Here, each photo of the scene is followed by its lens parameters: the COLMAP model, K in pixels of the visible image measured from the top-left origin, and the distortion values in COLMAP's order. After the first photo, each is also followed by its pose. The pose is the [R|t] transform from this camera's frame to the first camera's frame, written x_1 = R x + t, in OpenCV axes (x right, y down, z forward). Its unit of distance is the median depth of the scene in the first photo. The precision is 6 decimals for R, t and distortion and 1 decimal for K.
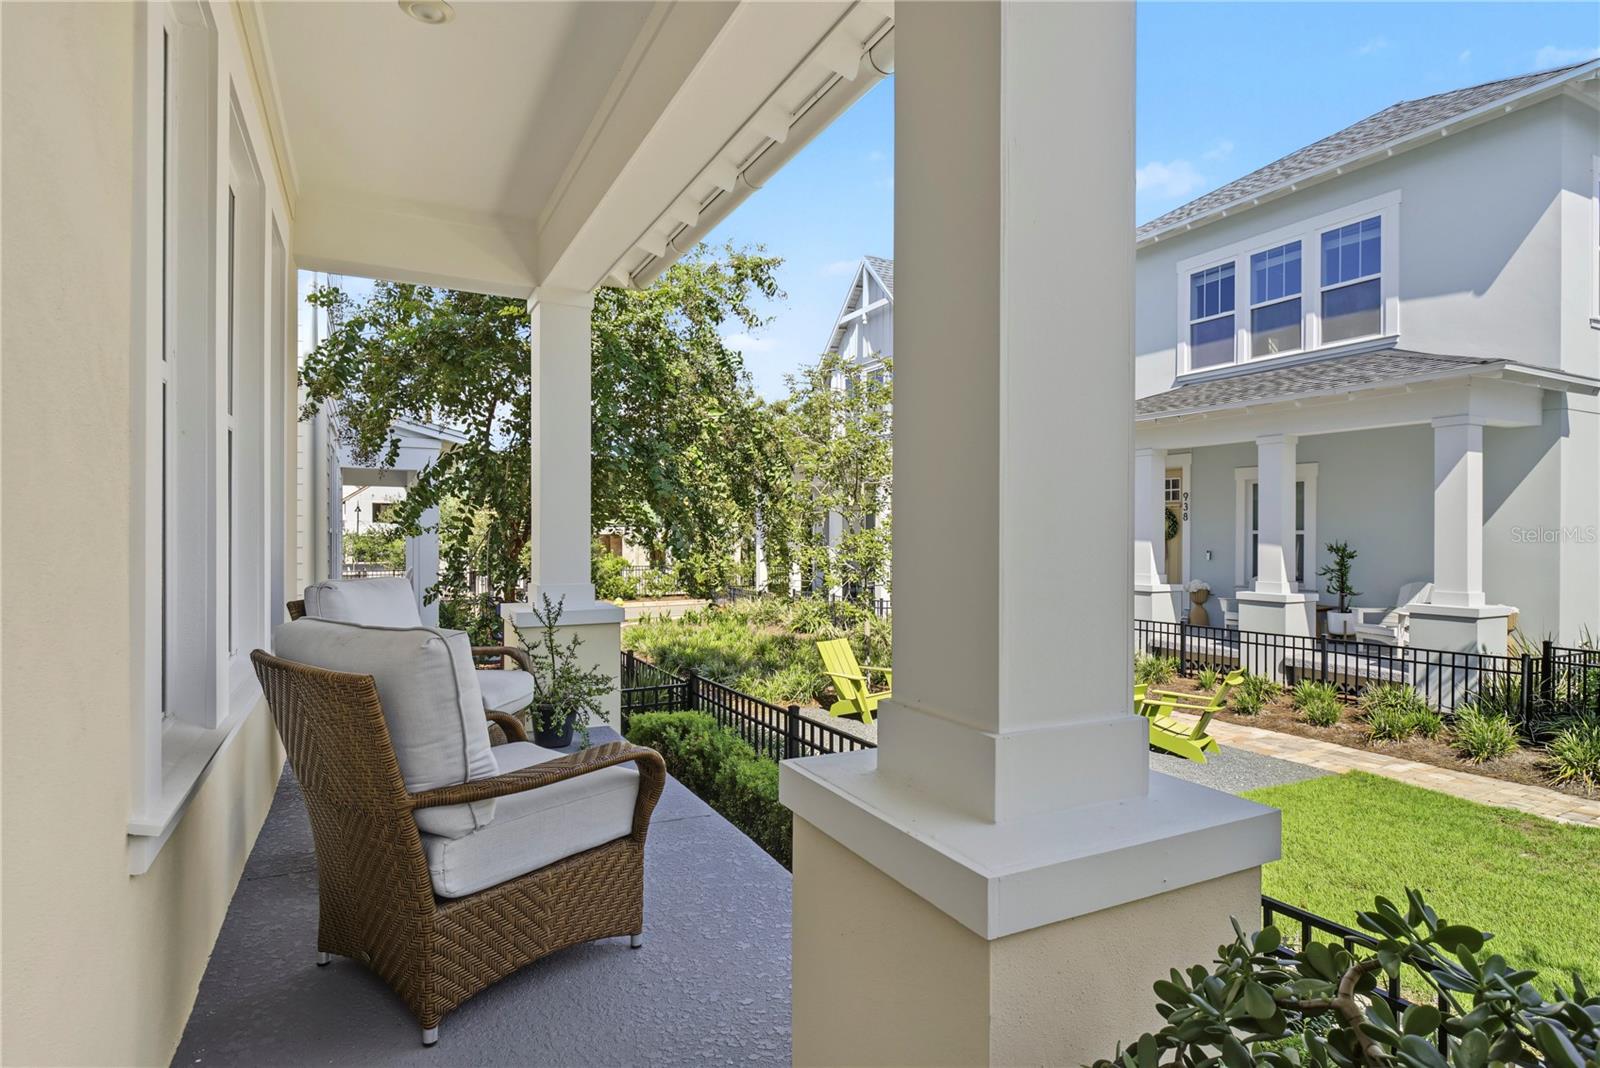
lens RADIAL K [[826.8, 0, 800.0], [0, 826.8, 534.0], [0, 0, 1]] dist [0.000561, 0.000244]
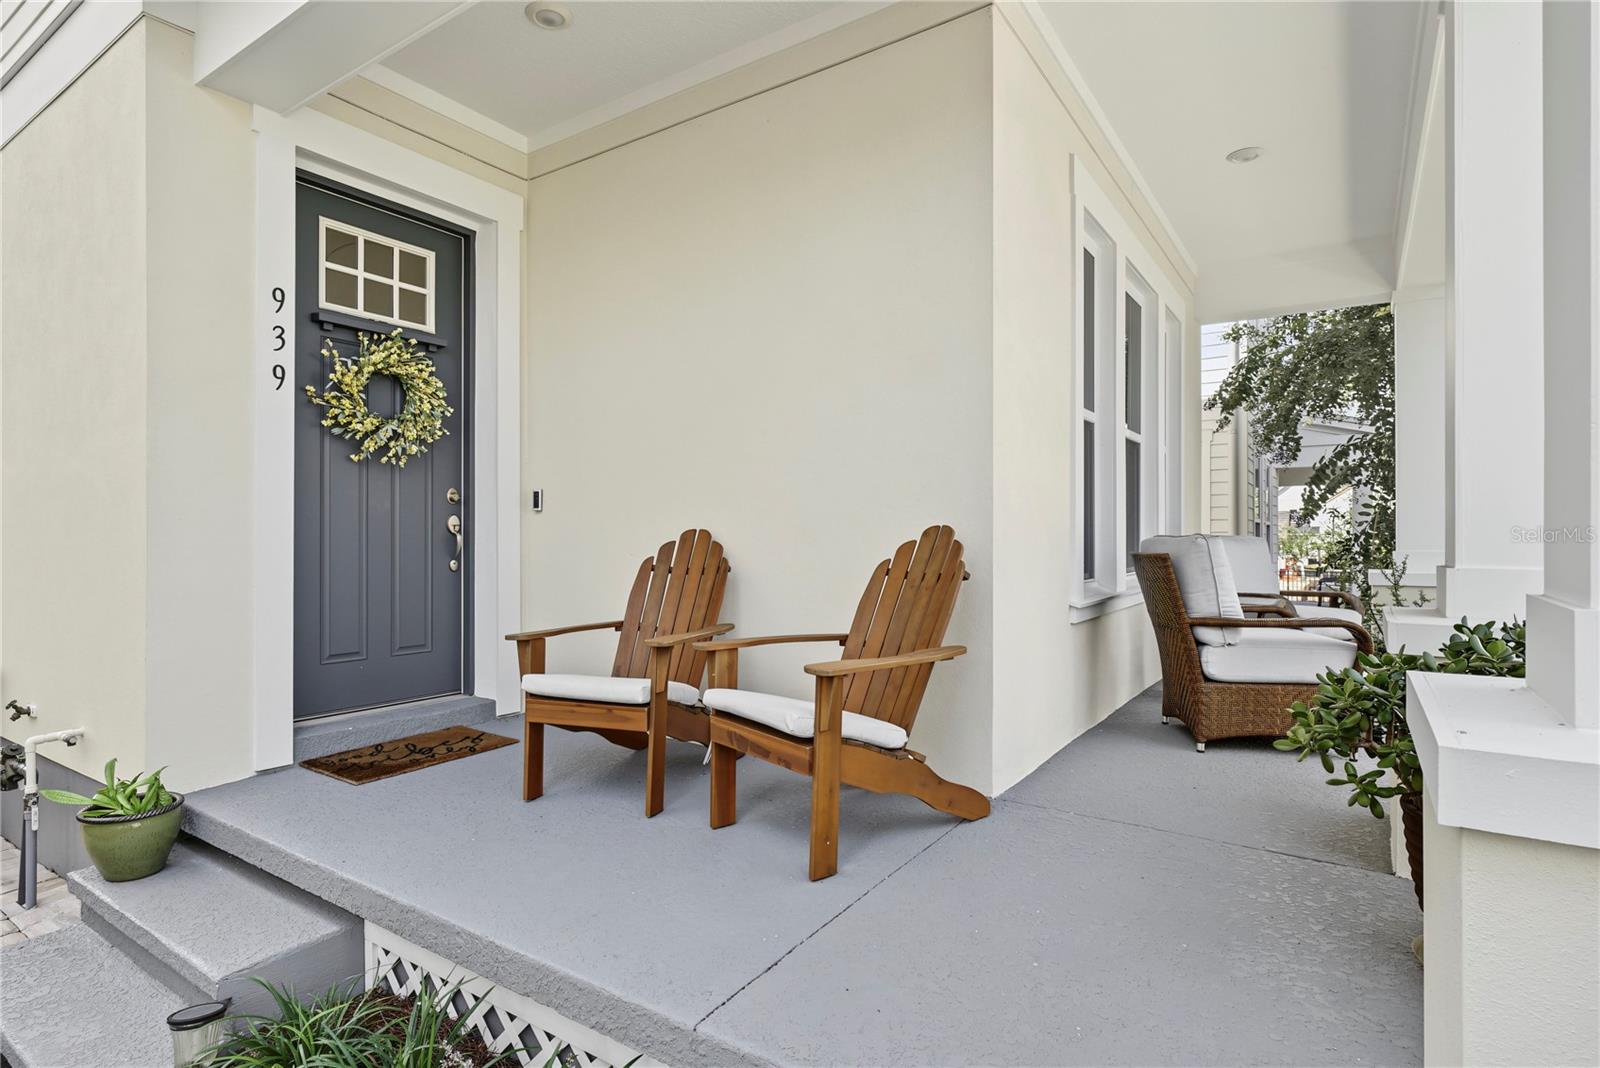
lens RADIAL K [[826.8, 0, 800.0], [0, 826.8, 534.0], [0, 0, 1]] dist [0.000561, 0.000244]
pose [[0.480365, -0.004149, -0.877059, 0.237905], [-0.004580, 0.999963, -0.007239, 0.041178], [0.877057, 0.007494, 0.480328, -0.220333]]
